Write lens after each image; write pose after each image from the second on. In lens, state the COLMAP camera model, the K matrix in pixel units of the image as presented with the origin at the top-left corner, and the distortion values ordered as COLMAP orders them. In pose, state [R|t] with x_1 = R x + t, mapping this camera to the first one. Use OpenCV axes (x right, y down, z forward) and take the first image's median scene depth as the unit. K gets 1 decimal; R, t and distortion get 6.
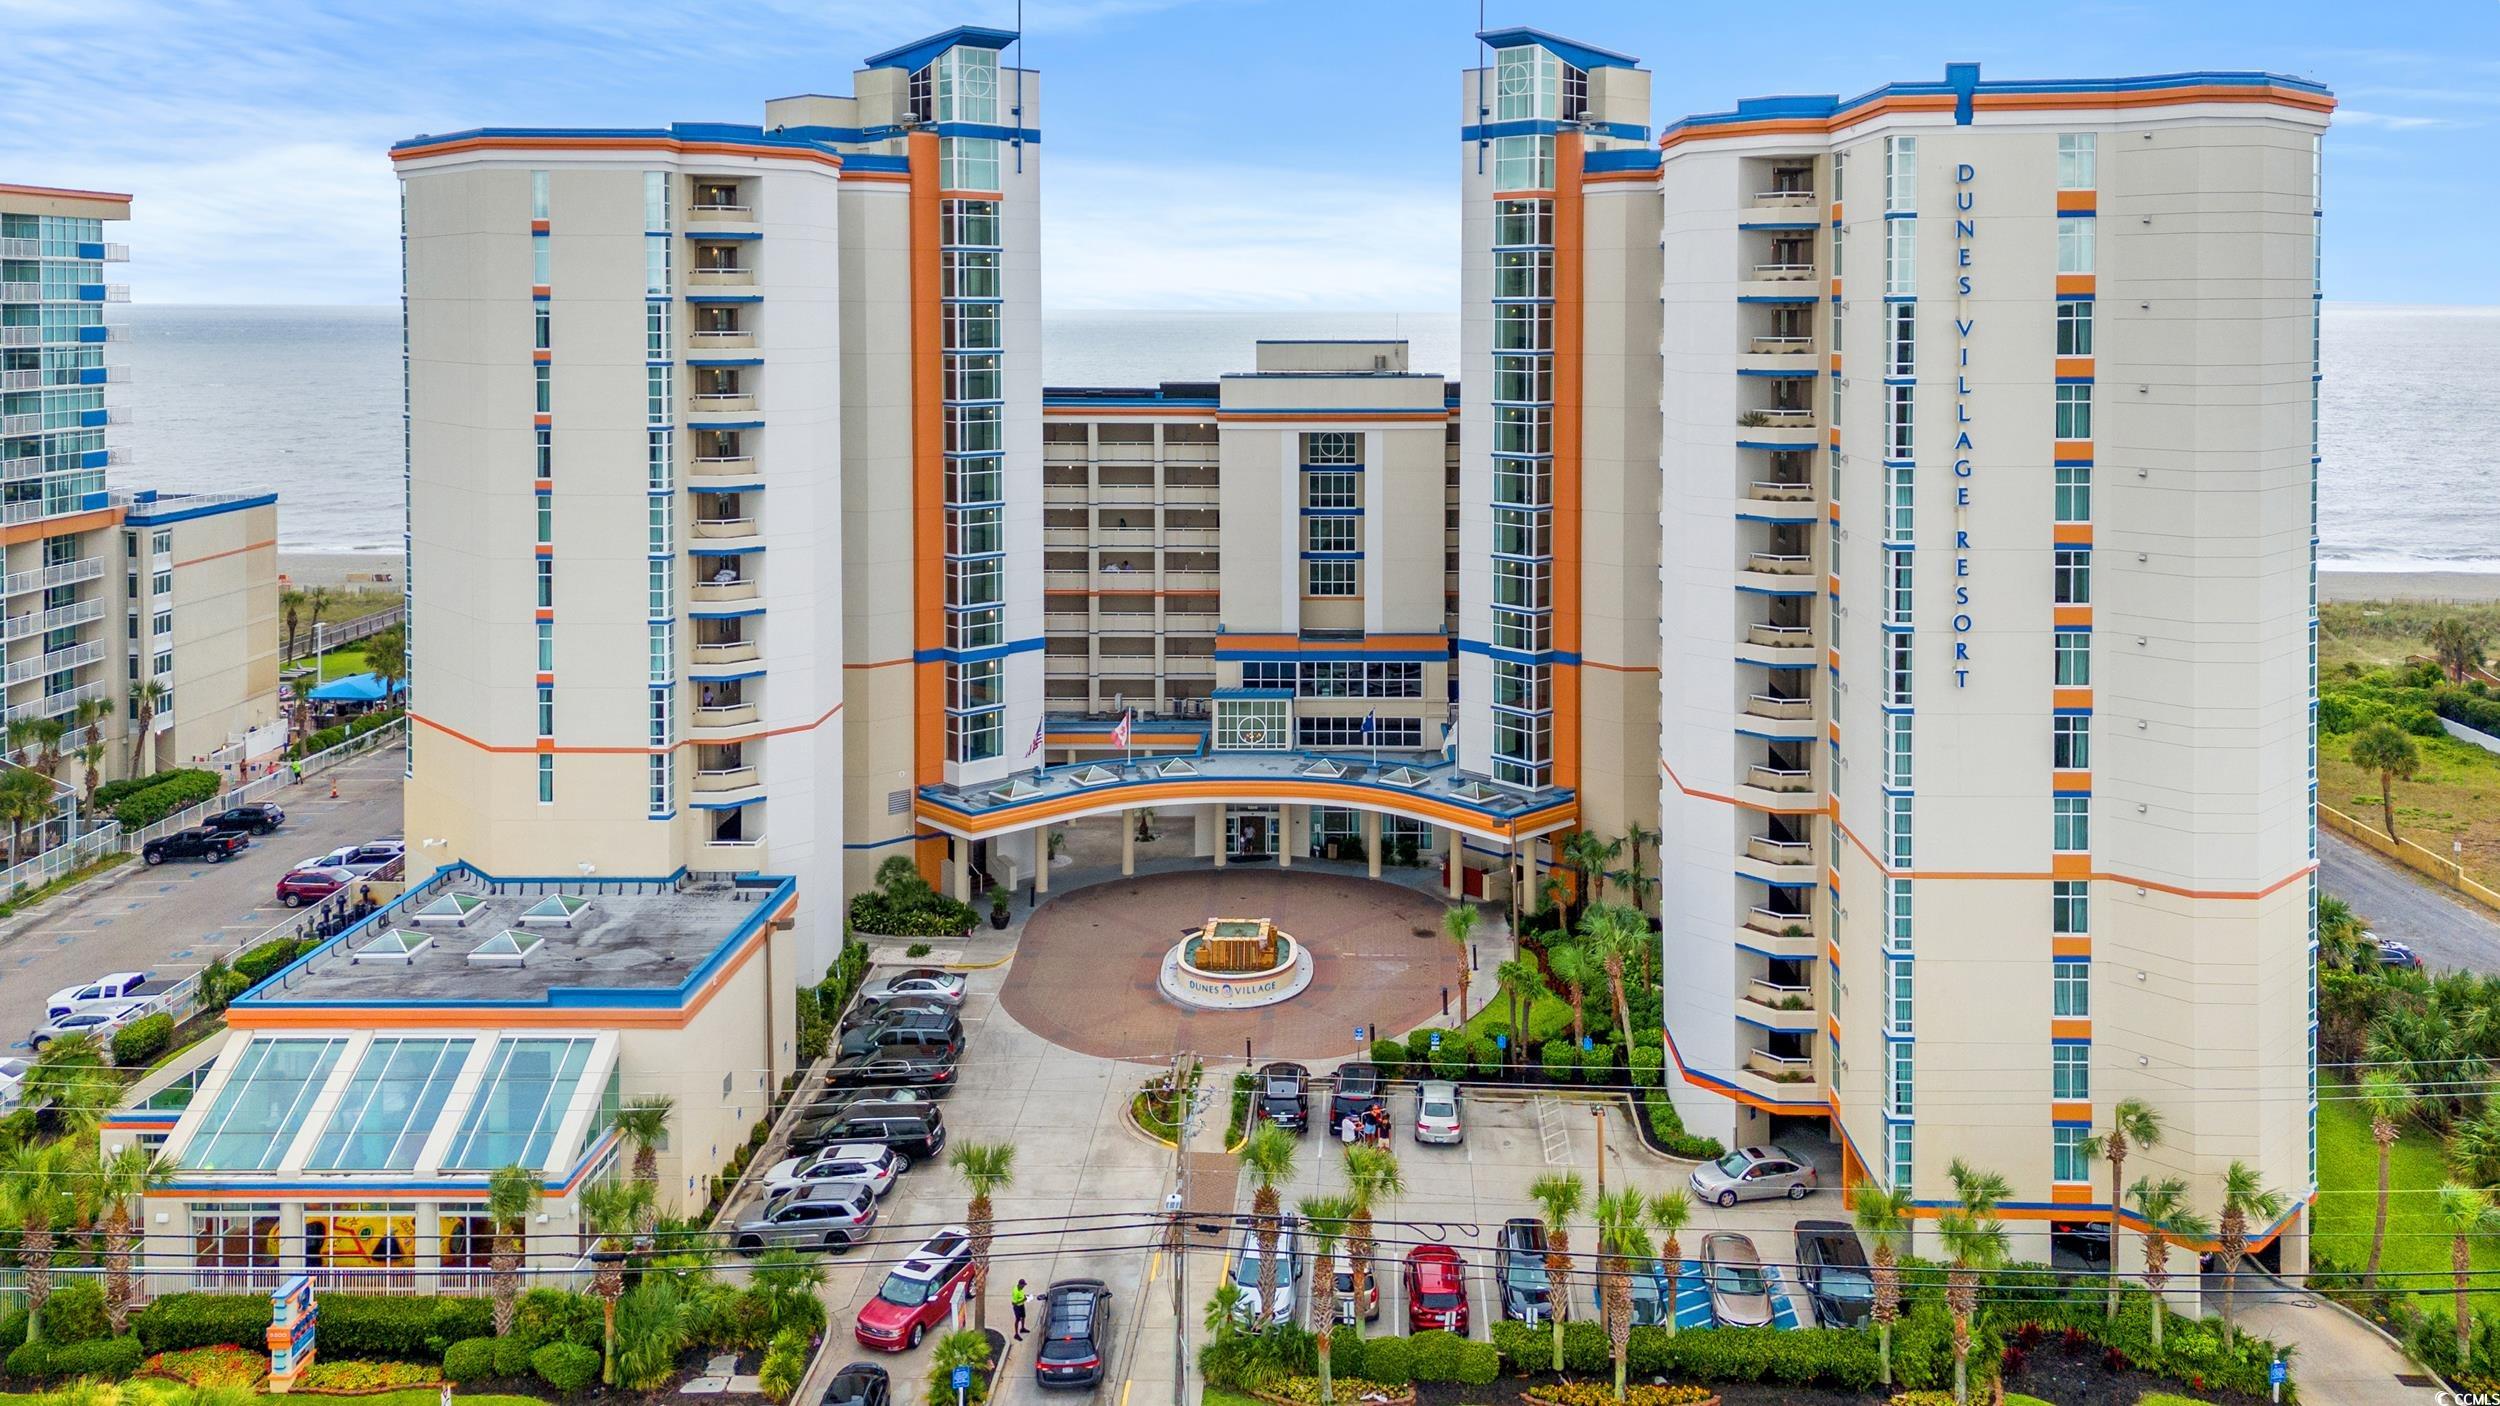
lens RADIAL K [[1846.3, 0, 1315.3], [0, 1846.3, 381.0], [0, 0, 1]] dist [0.023971, 0.001137]
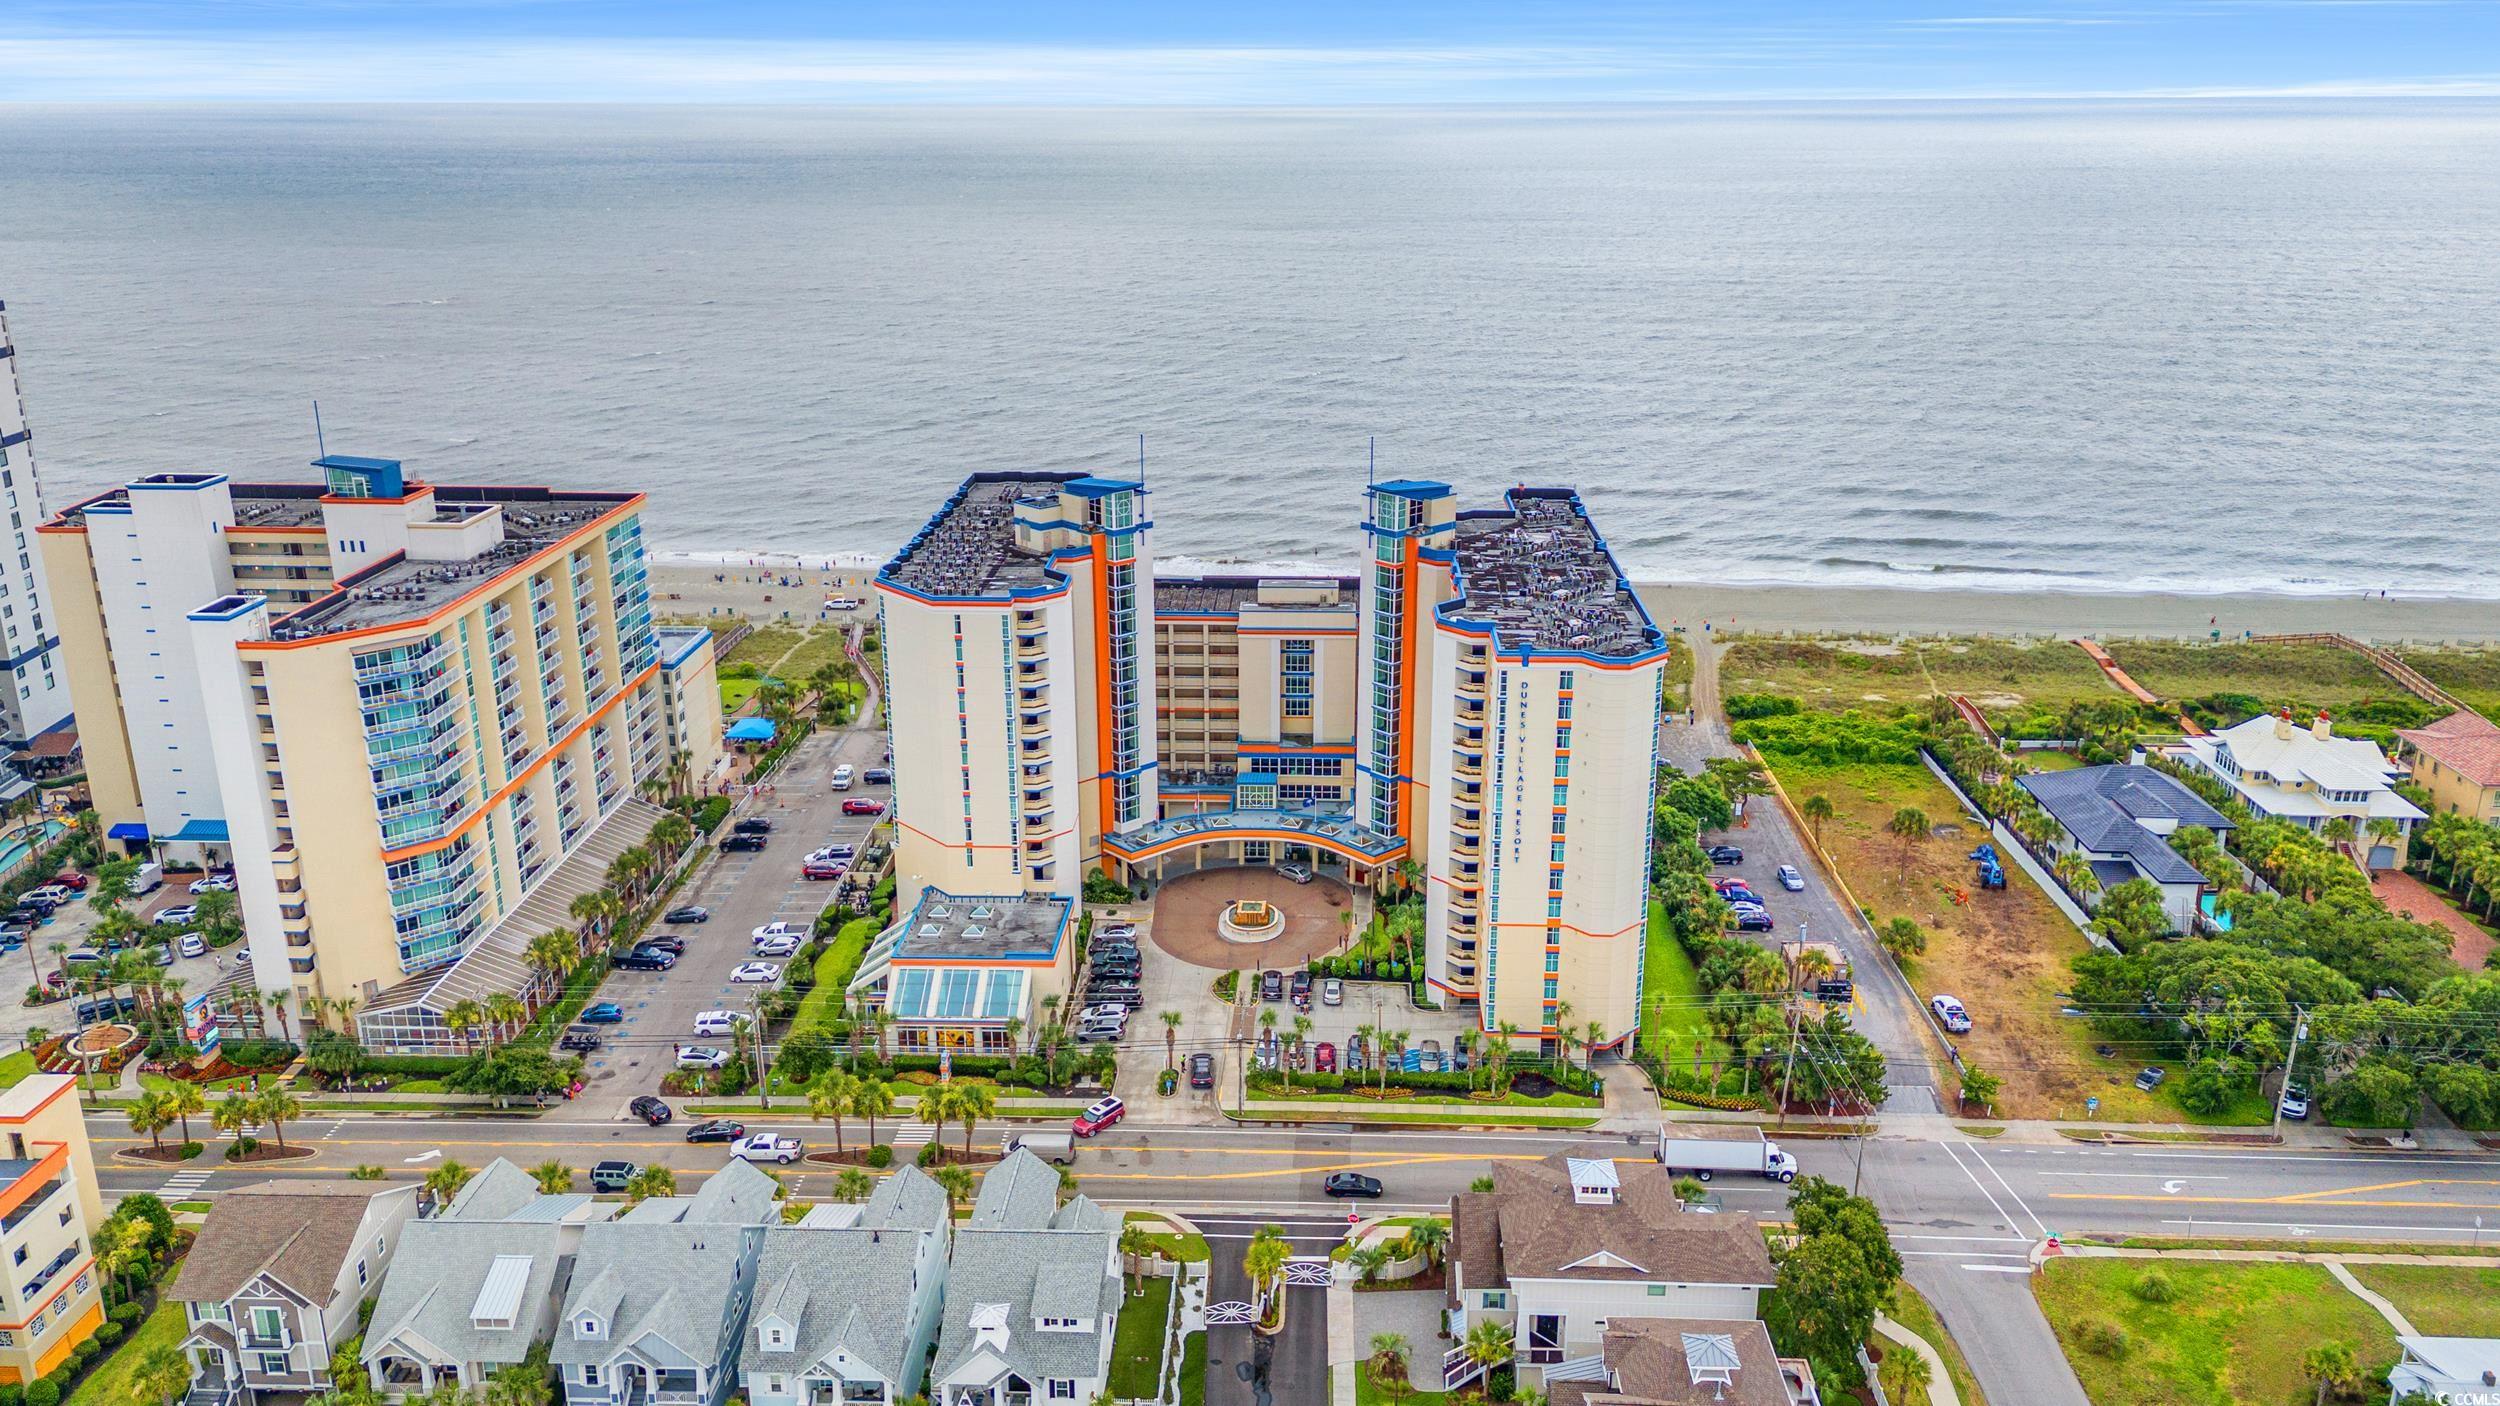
lens RADIAL K [[1792.3, 0, 1252.3], [0, 1792.3, 639.6], [0, 0, 1]] dist [0.052754, 0.001328]
pose [[0.999623, 0.002577, -0.027334, 0.020572], [0.004397, 0.967701, 0.252061, -0.666426], [0.027101, -0.252086, 0.967325, -1.215965]]
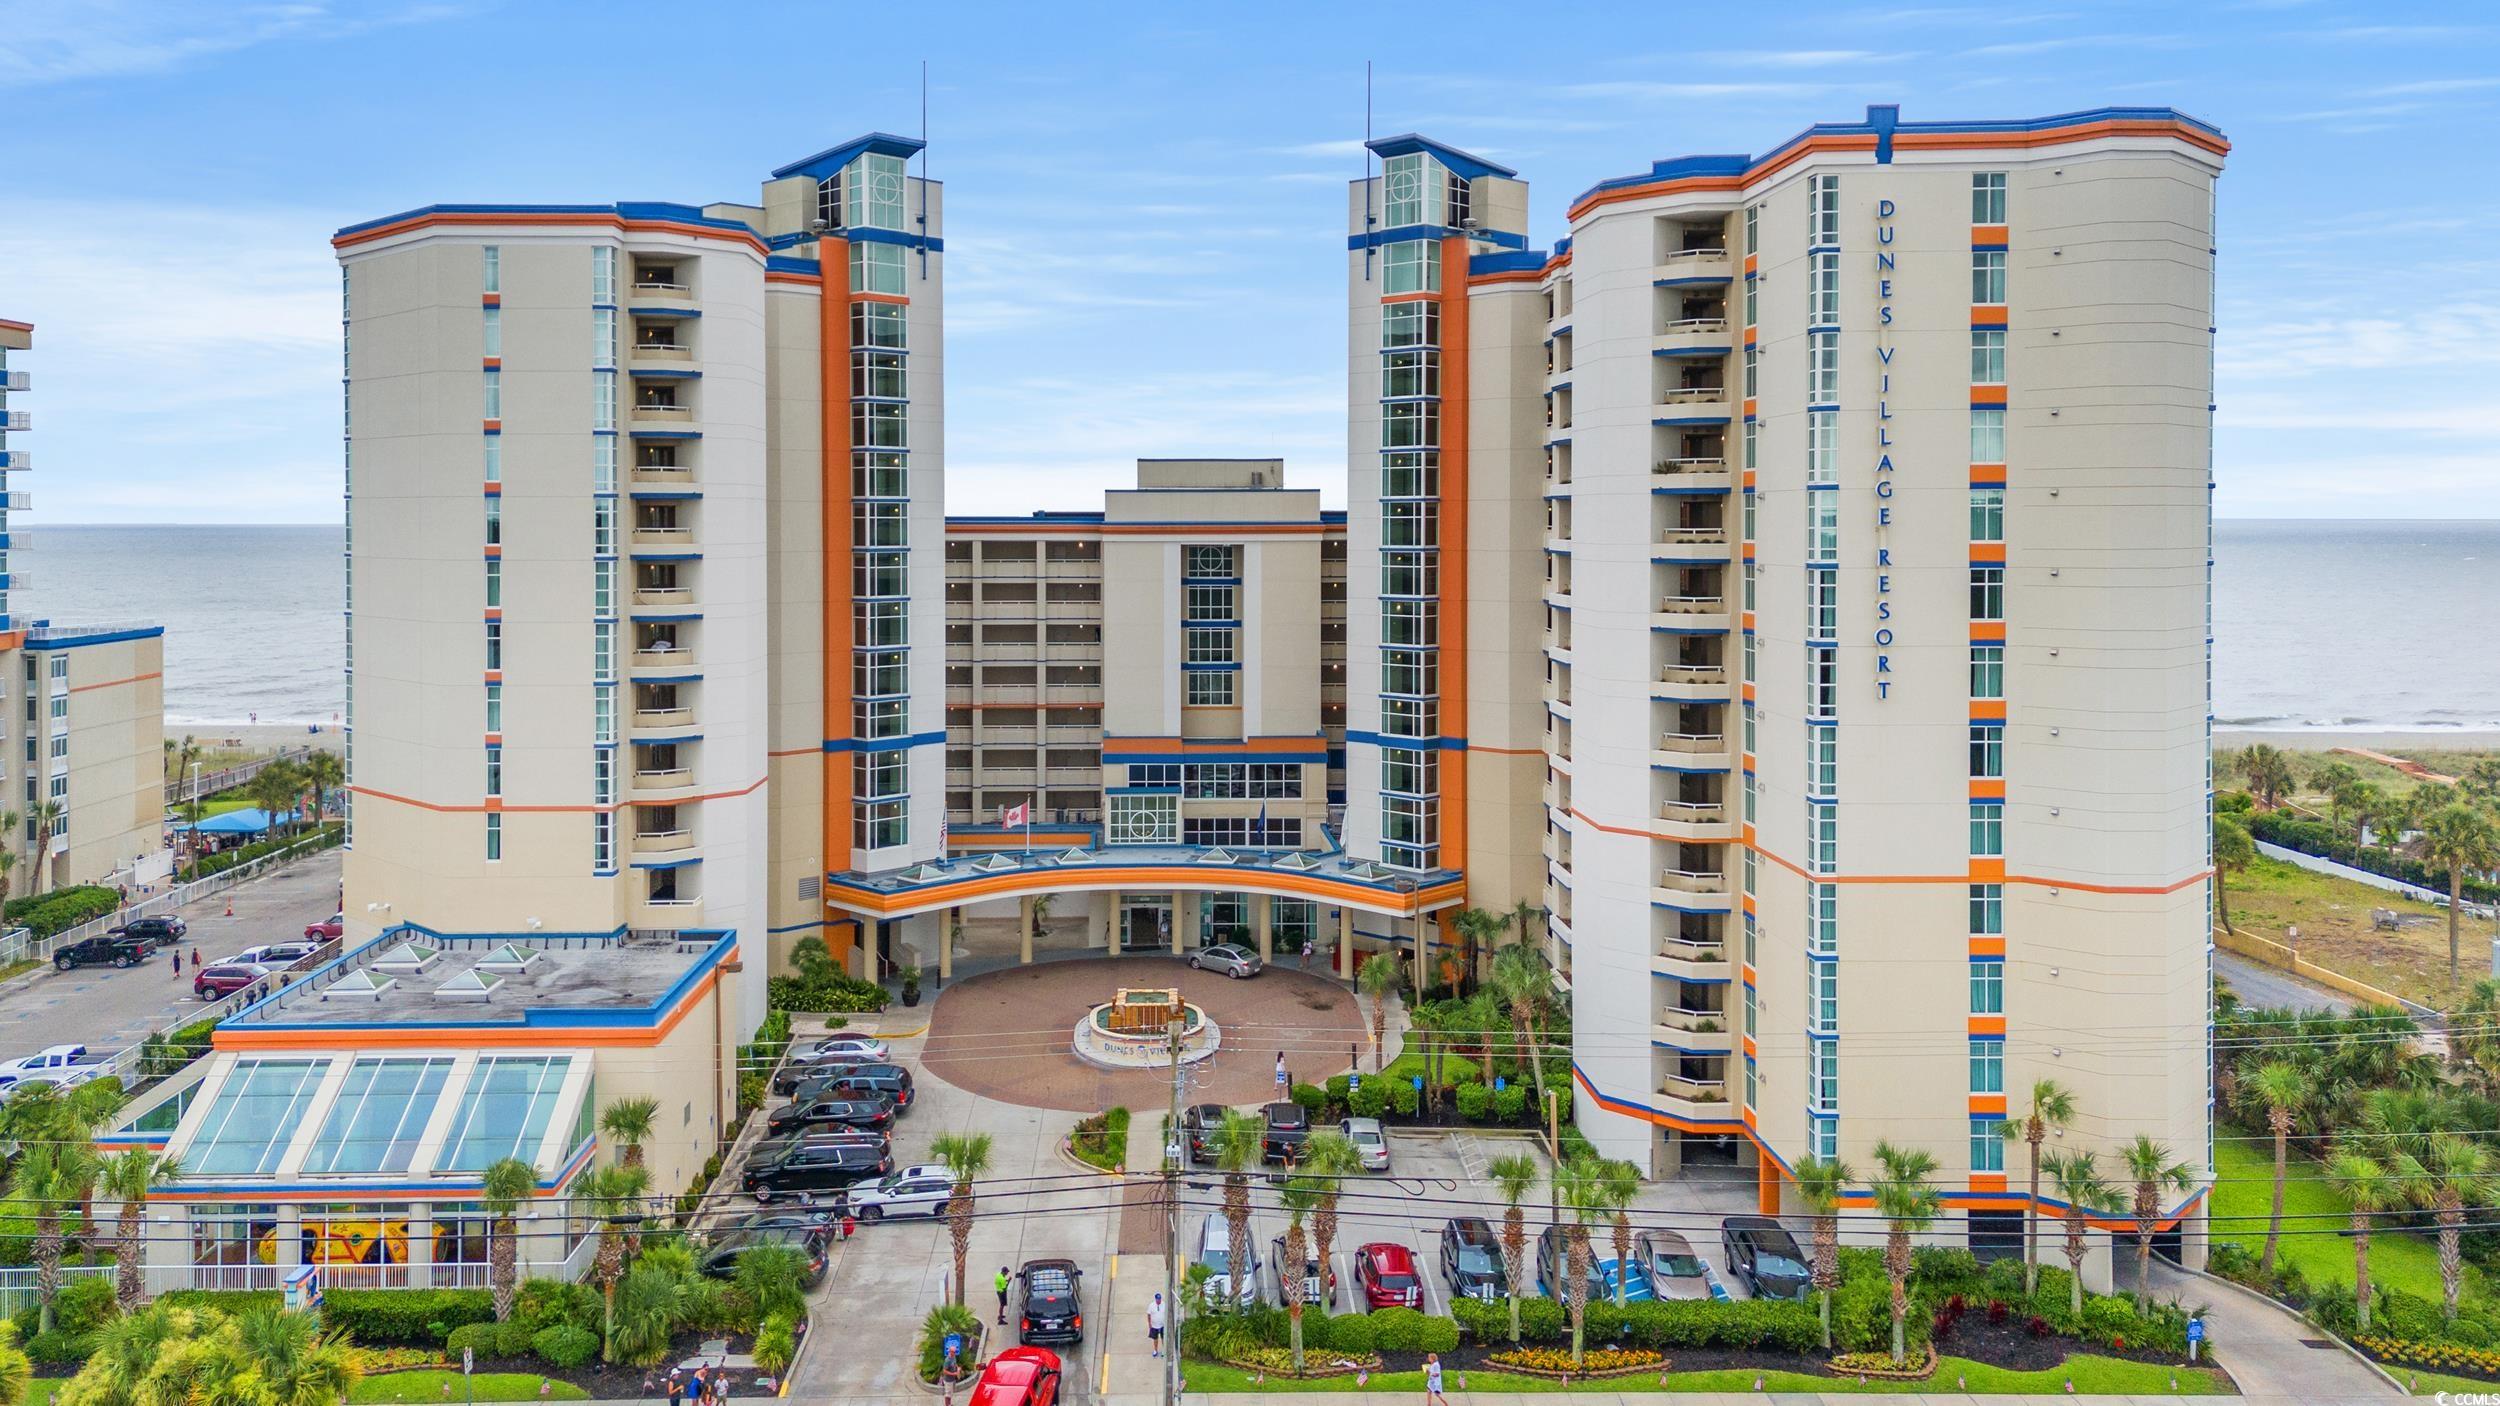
lens RADIAL K [[1810.0, 0, 1149.0], [0, 1810.0, 571.4], [0, 0, 1]] dist [0.023782, 0.002198]
pose [[0.999775, -0.004351, 0.020764, -0.070561], [0.004576, 0.999931, -0.010818, 0.079491], [-0.020715, 0.010911, 0.999726, -0.020891]]
